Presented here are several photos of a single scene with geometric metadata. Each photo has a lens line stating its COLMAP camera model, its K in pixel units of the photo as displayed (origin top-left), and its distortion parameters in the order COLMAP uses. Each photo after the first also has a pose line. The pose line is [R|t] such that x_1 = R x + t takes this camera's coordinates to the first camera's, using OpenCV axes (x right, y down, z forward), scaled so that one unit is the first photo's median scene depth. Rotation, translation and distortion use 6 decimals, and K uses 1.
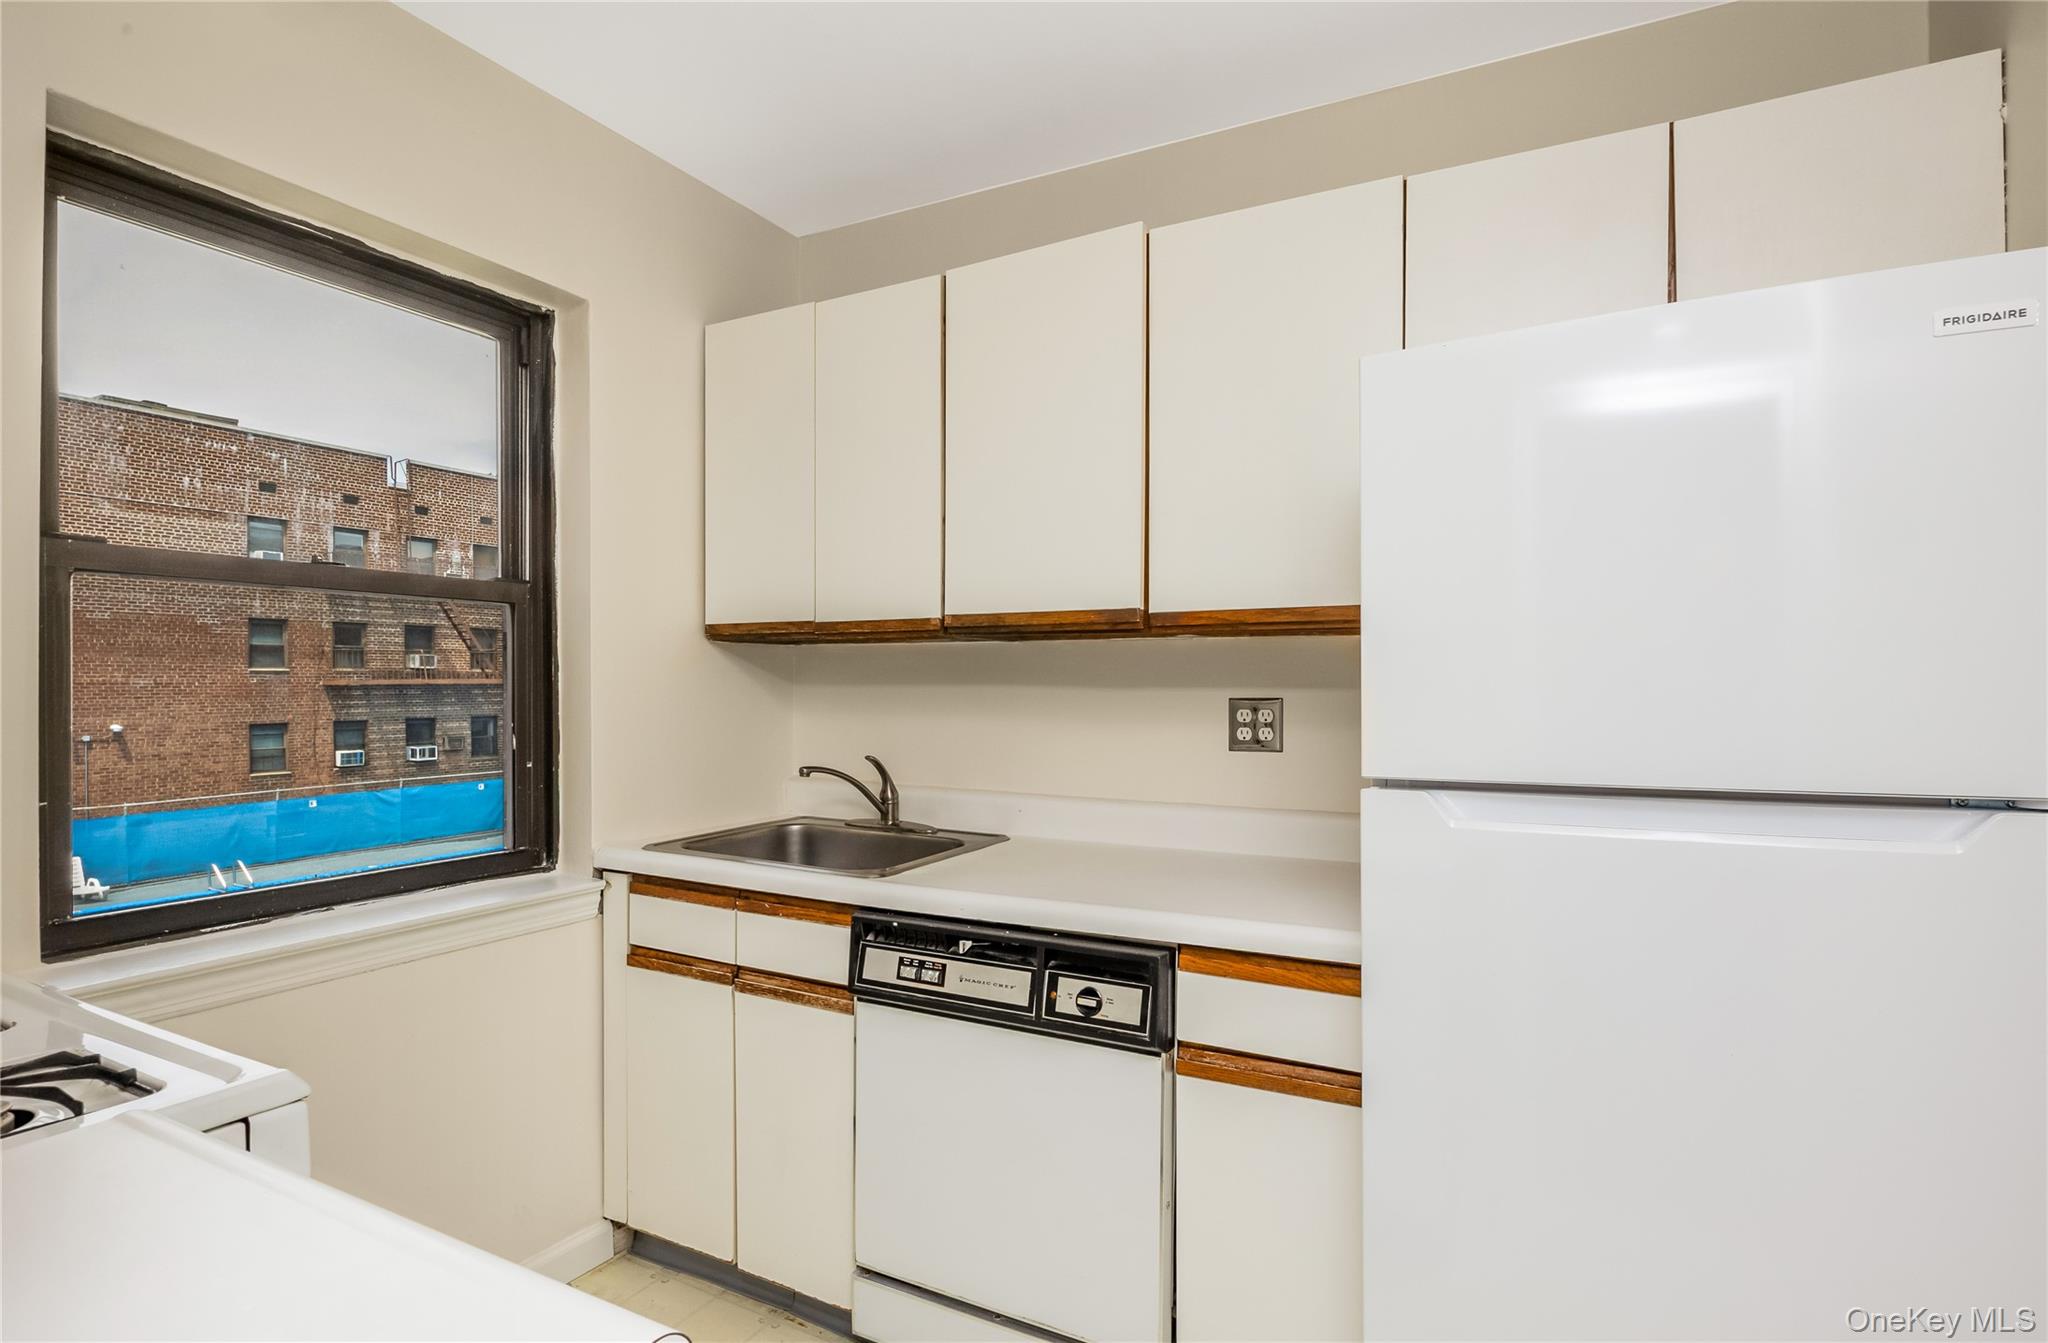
lens RADIAL K [[1036.8, 0, 1024.0], [0, 1036.8, 671.5], [0, 0, 1]] dist [-0.000159, -0.000057]
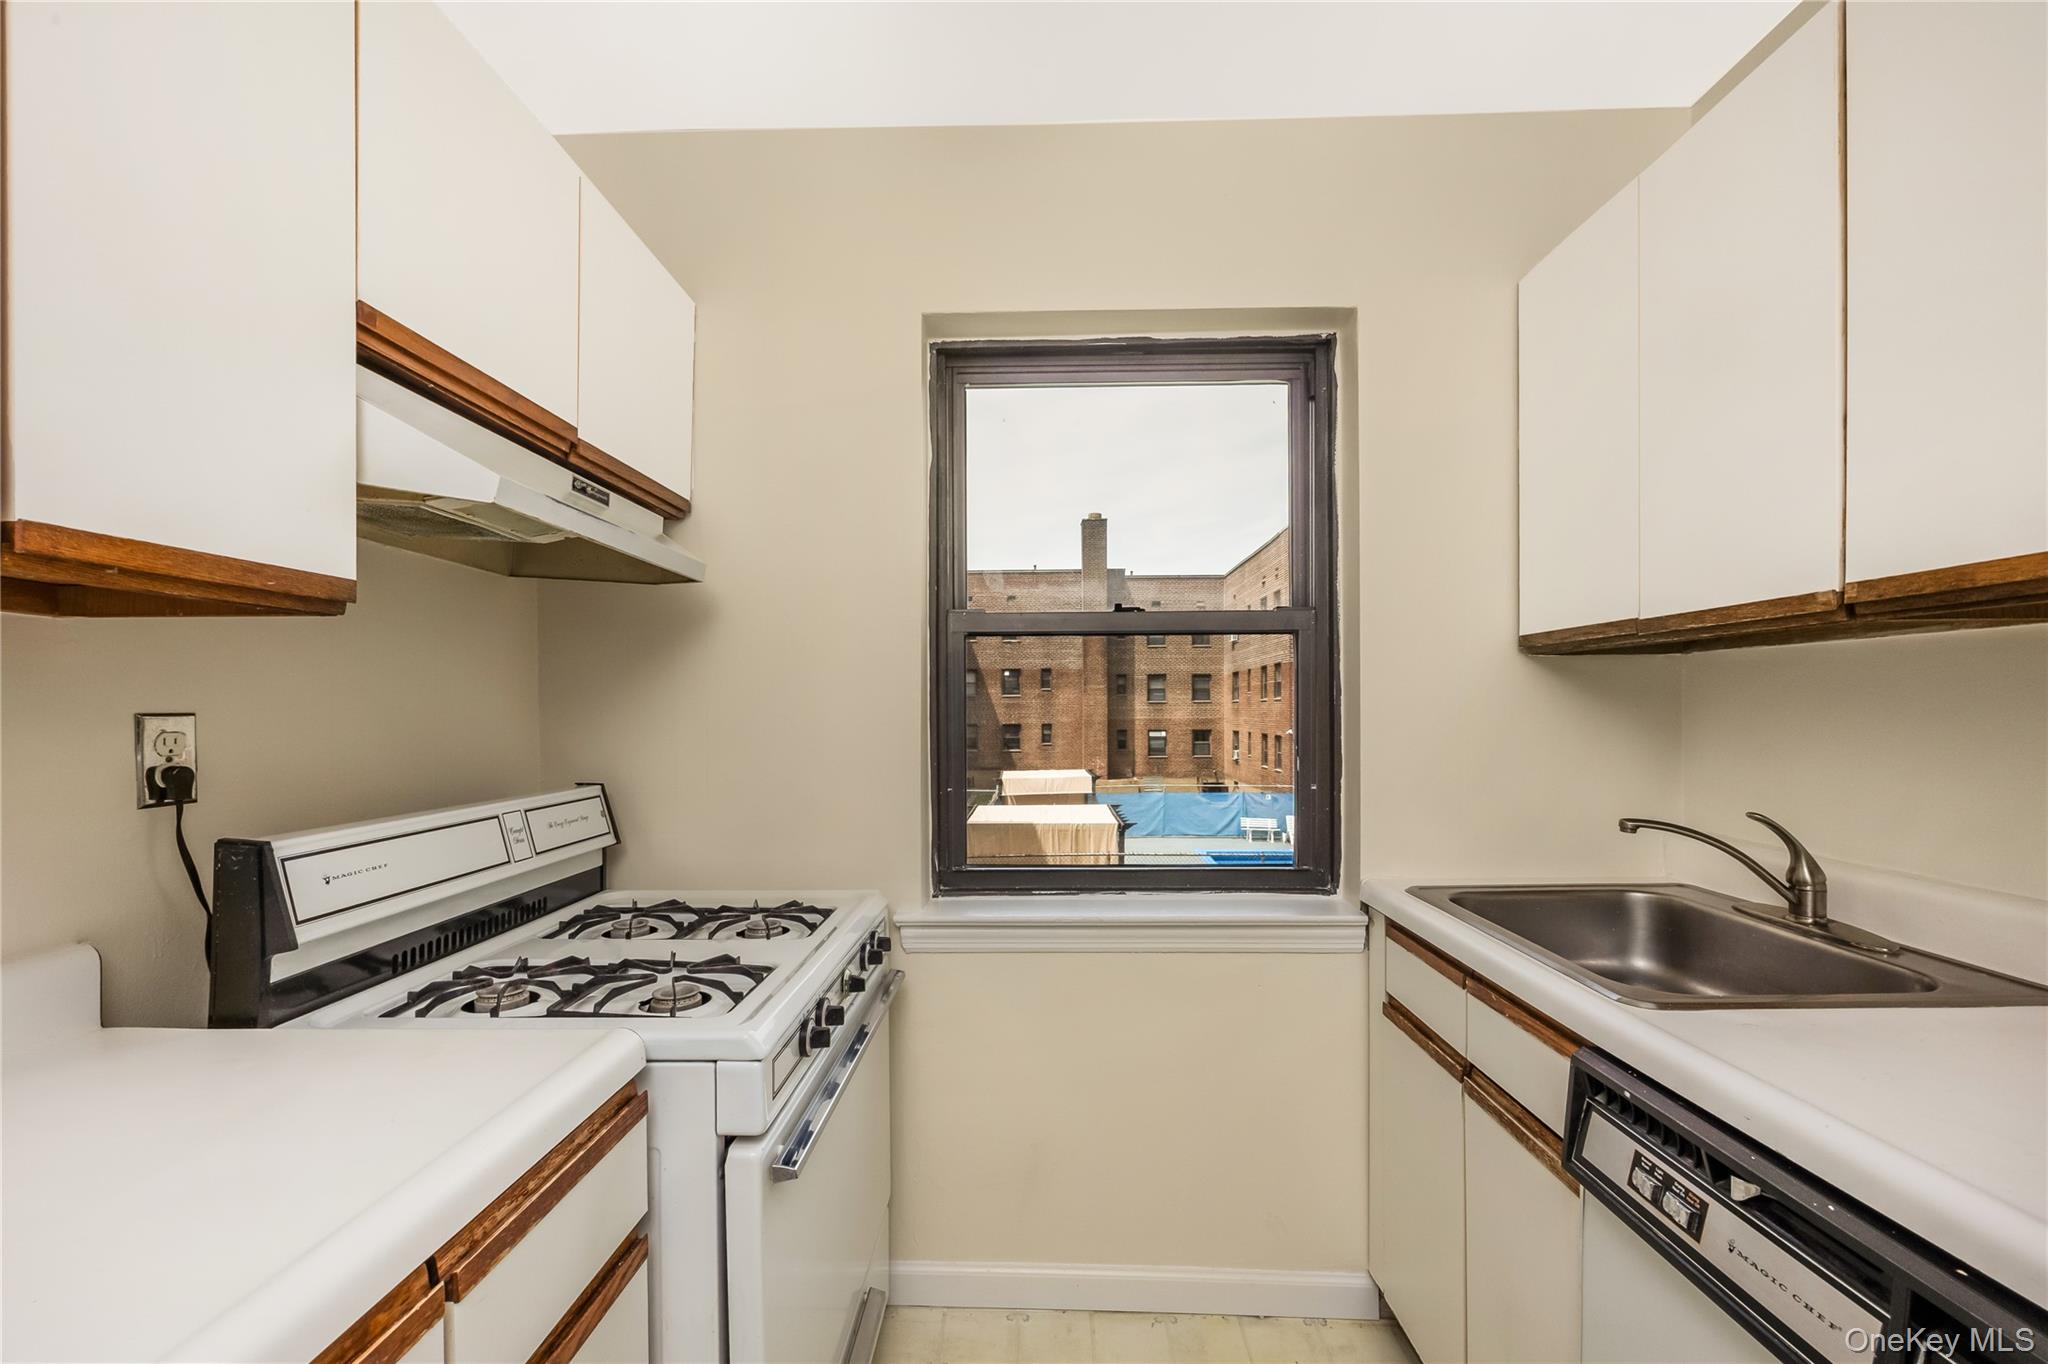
lens RADIAL K [[834.3, 0, 1026.5], [0, 834.3, 708.8], [0, 0, 1]] dist [-0.000199, 0.000254]
pose [[0.453294, -0.005347, -0.891345, 0.128326], [0.016154, 0.999867, 0.002217, 0.006338], [0.891214, -0.015404, 0.453321, 0.376340]]
